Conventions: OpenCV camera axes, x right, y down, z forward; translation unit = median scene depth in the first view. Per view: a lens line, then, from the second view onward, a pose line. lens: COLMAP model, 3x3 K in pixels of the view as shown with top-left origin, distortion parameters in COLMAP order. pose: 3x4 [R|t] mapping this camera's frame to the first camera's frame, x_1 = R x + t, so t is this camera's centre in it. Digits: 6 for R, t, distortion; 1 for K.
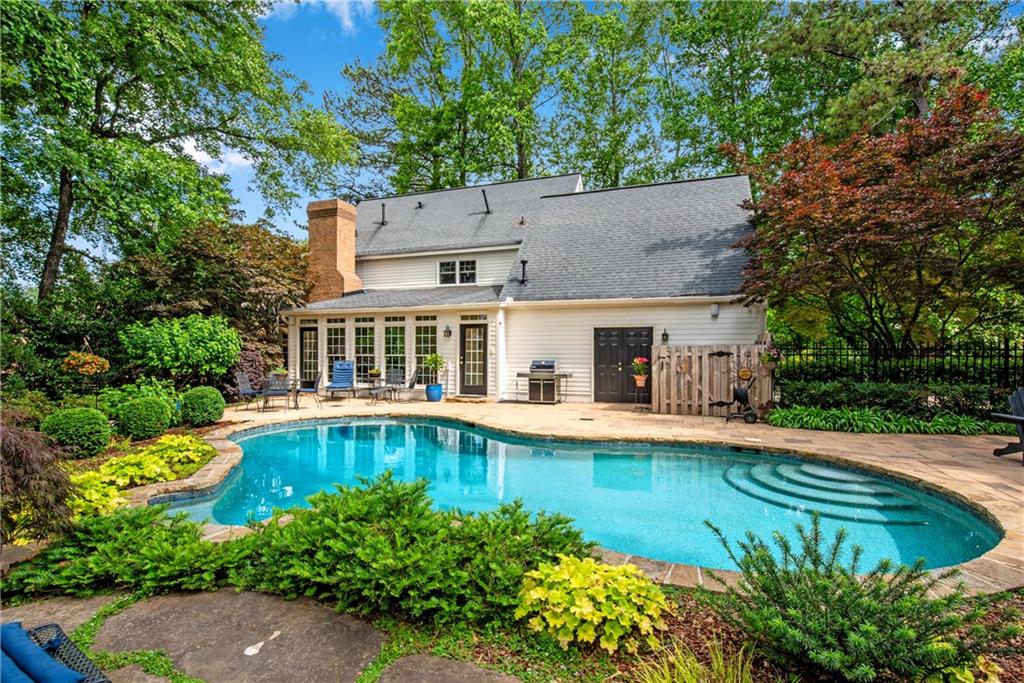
lens RADIAL K [[492.3, 0, 505.3], [0, 492.3, 343.8], [0, 0, 1]] dist [-0.003292, -0.000494]
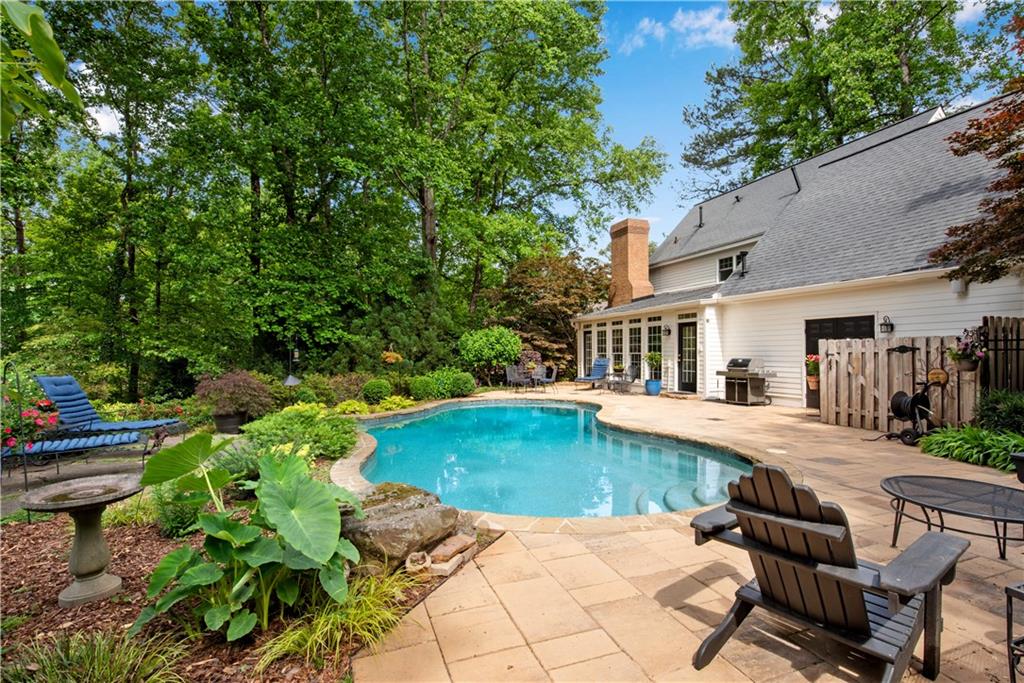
lens RADIAL K [[492.3, 0, 512.0], [0, 492.3, 343.5], [0, 0, 1]] dist [-0.003292, -0.000494]
pose [[0.635783, -0.018092, -0.771656, 0.389399], [0.018032, 0.999801, -0.008584, 0.004676], [0.771657, -0.008457, 0.635983, 0.053765]]
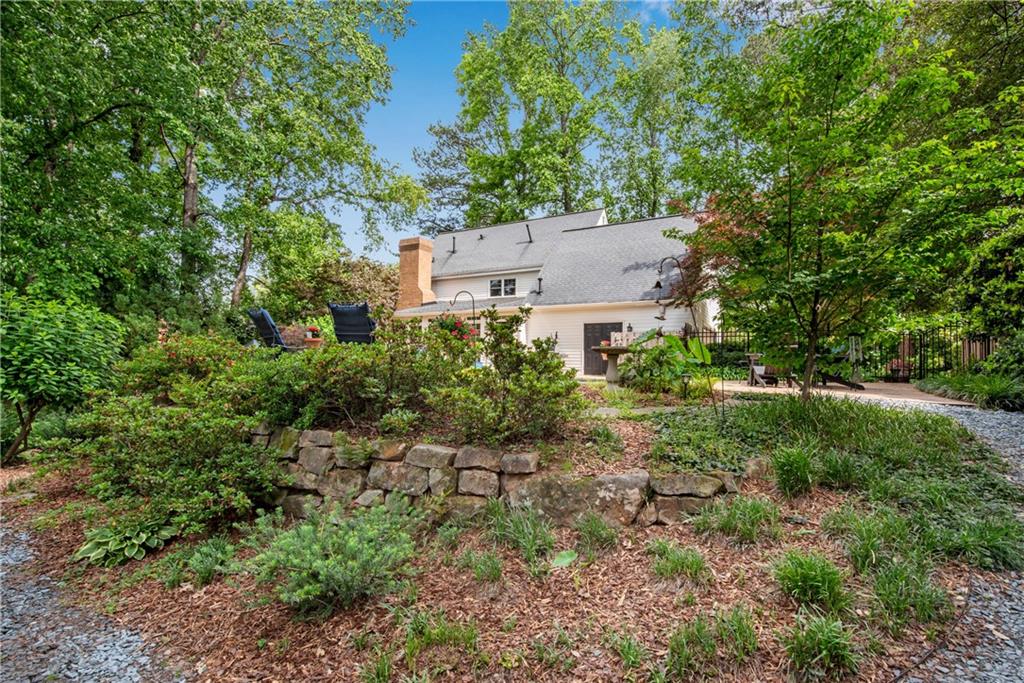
lens RADIAL K [[492.3, 0, 512.9], [0, 492.3, 343.7], [0, 0, 1]] dist [-0.003292, -0.000494]
pose [[0.987937, 0.002110, -0.154840, 0.150793], [-0.007291, 0.999432, -0.032903, 0.058051], [0.154683, 0.033635, 0.987391, -0.357458]]
